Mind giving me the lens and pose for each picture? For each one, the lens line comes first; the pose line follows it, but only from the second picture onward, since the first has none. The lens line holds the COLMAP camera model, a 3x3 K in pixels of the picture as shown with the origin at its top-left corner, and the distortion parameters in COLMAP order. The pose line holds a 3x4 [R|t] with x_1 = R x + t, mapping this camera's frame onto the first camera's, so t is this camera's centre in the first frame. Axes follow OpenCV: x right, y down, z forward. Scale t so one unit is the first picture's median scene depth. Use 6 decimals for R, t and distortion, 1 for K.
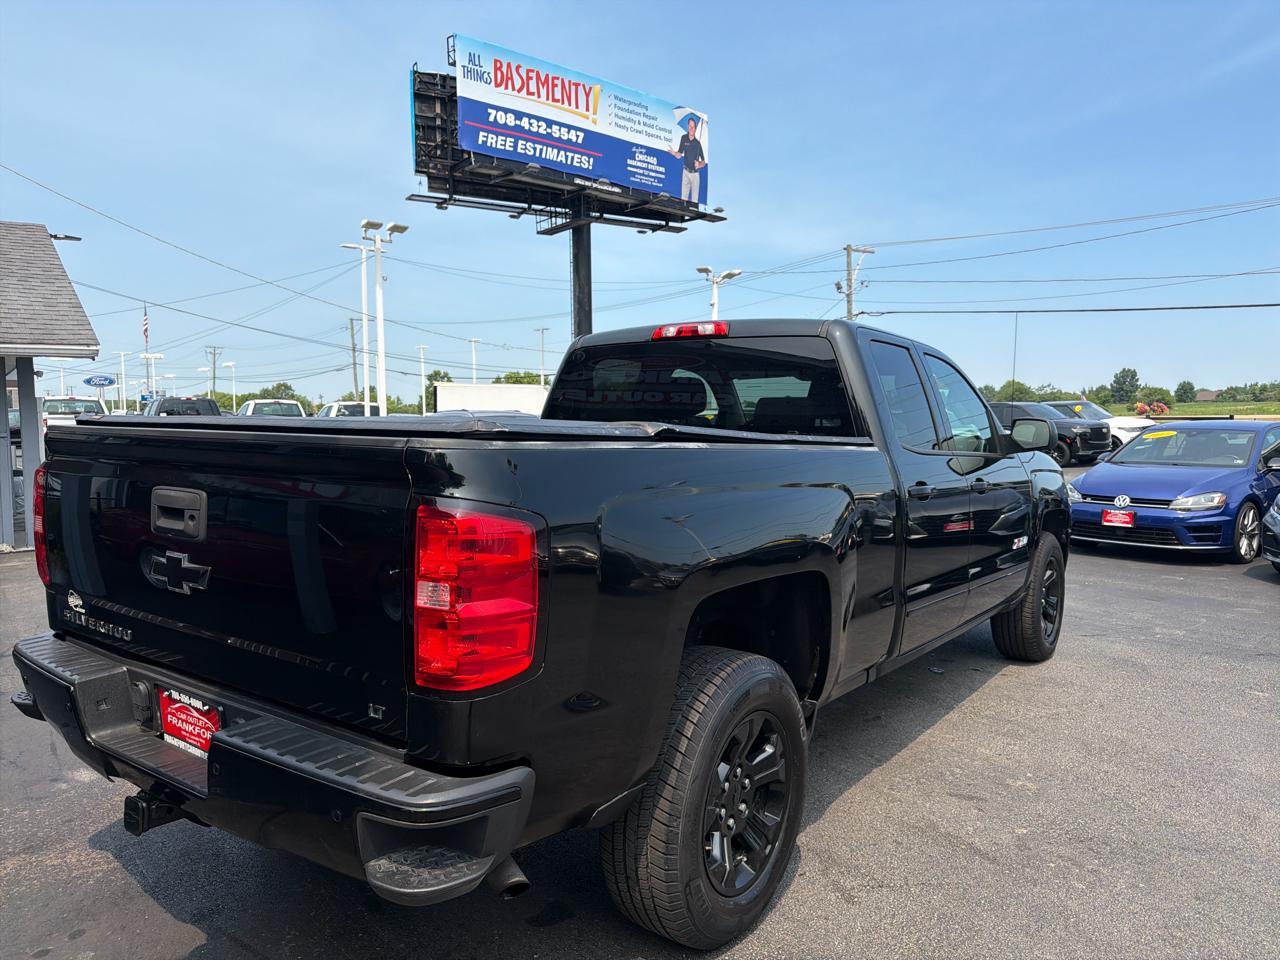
lens RADIAL K [[910.4, 0, 649.7], [0, 910.4, 472.6], [0, 0, 1]] dist [0.033156, -0.048252]
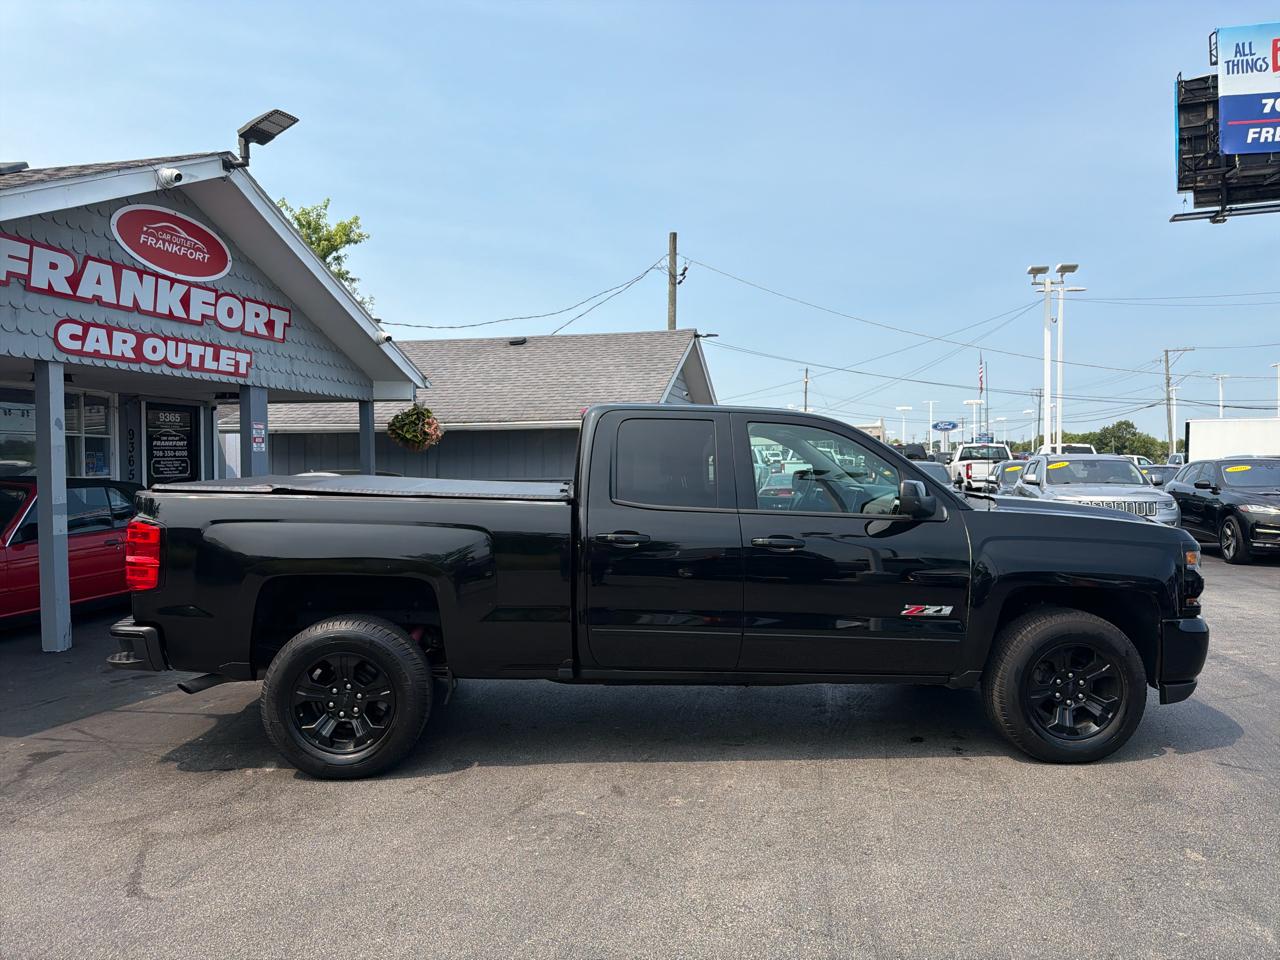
lens RADIAL K [[910.4, 0, 642.8], [0, 910.4, 484.1], [0, 0, 1]] dist [0.033156, -0.048252]
pose [[0.628122, 0.017556, -0.777917, 0.129848], [-0.040677, 0.999119, -0.010297, -0.004595], [0.777051, 0.038111, 0.628283, 0.023585]]
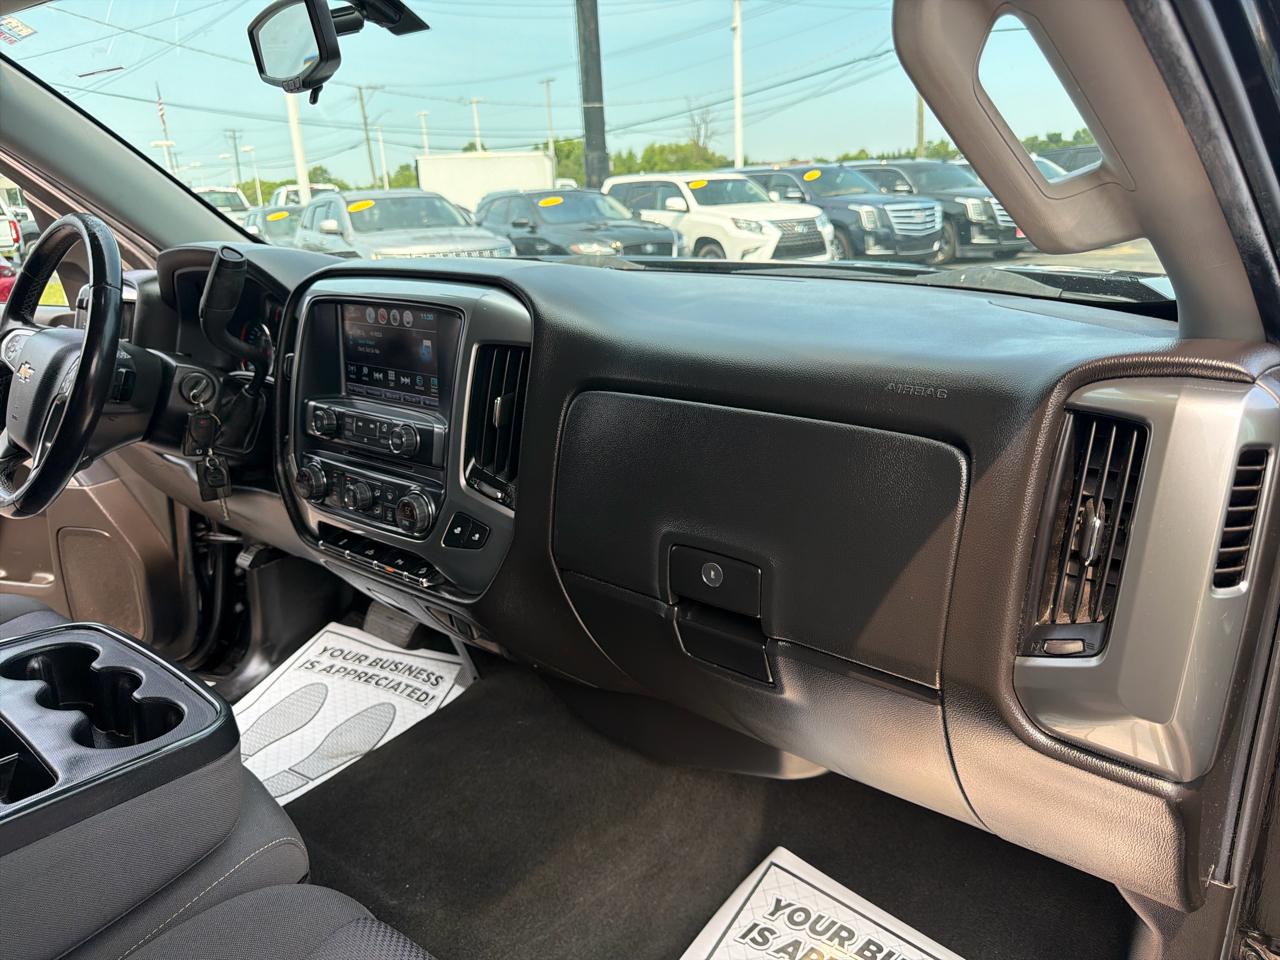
lens RADIAL K [[910.4, 0, 629.0], [0, 910.4, 478.6], [0, 0, 1]] dist [0.033156, -0.048252]
pose [[0.995024, -0.018463, -0.097909, 0.037909], [0.042003, 0.968822, 0.244170, -0.007575], [0.090349, -0.247068, 0.964777, 0.122453]]
